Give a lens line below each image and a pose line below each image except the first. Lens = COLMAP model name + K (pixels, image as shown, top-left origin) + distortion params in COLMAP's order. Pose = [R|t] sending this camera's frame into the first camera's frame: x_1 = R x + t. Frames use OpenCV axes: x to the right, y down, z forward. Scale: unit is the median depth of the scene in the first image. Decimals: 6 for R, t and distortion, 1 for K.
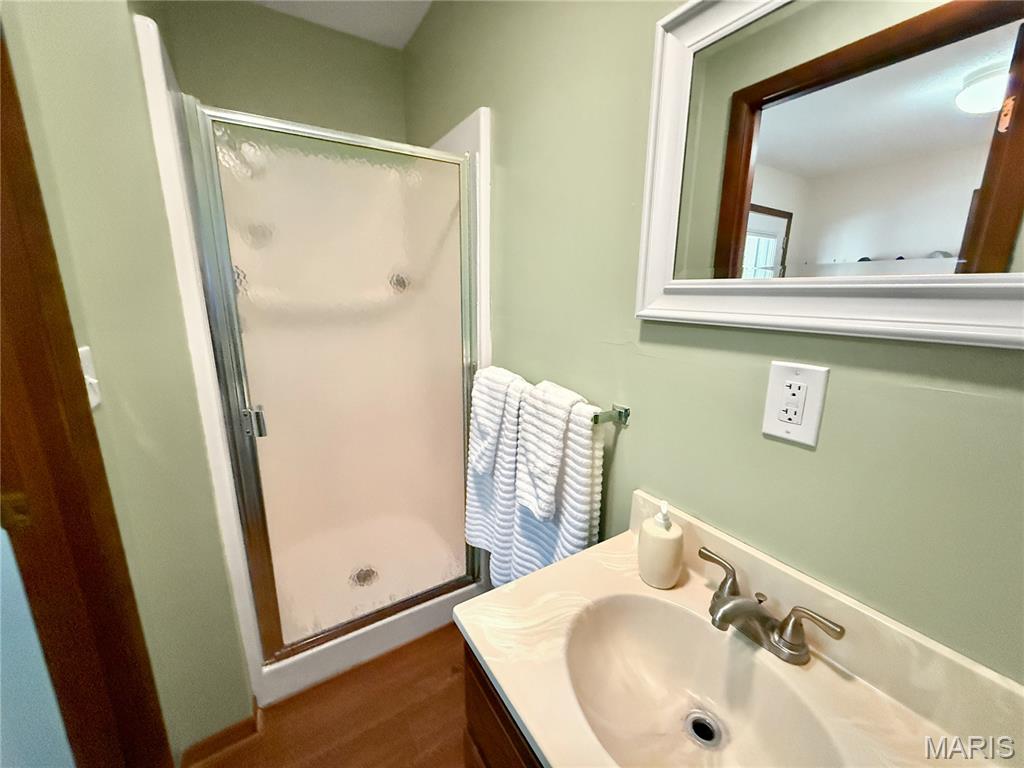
lens RADIAL K [[408.7, 0, 512.6], [0, 408.7, 384.1], [0, 0, 1]] dist [0.002243, 0.000245]
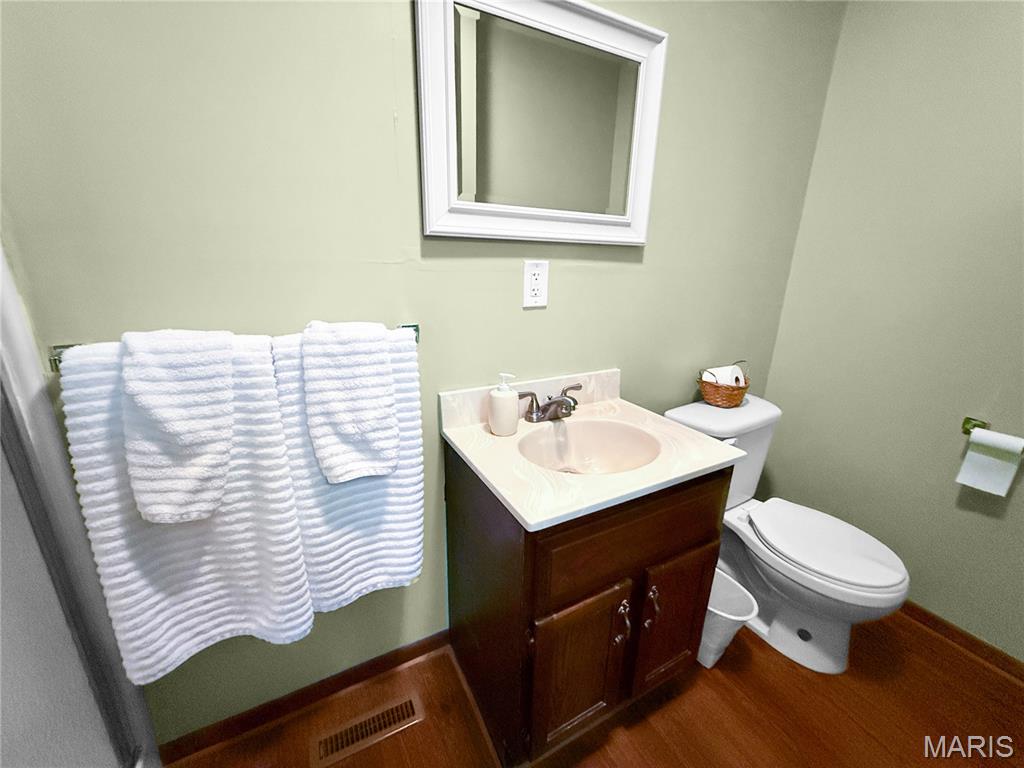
lens RADIAL K [[408.7, 0, 512.4], [0, 408.7, 384.2], [0, 0, 1]] dist [0.002243, 0.000245]
pose [[0.055257, -0.291034, 0.955116, -0.891937], [0.202175, 0.940023, 0.274738, -0.042205], [-0.977789, 0.177919, 0.110783, 0.784728]]
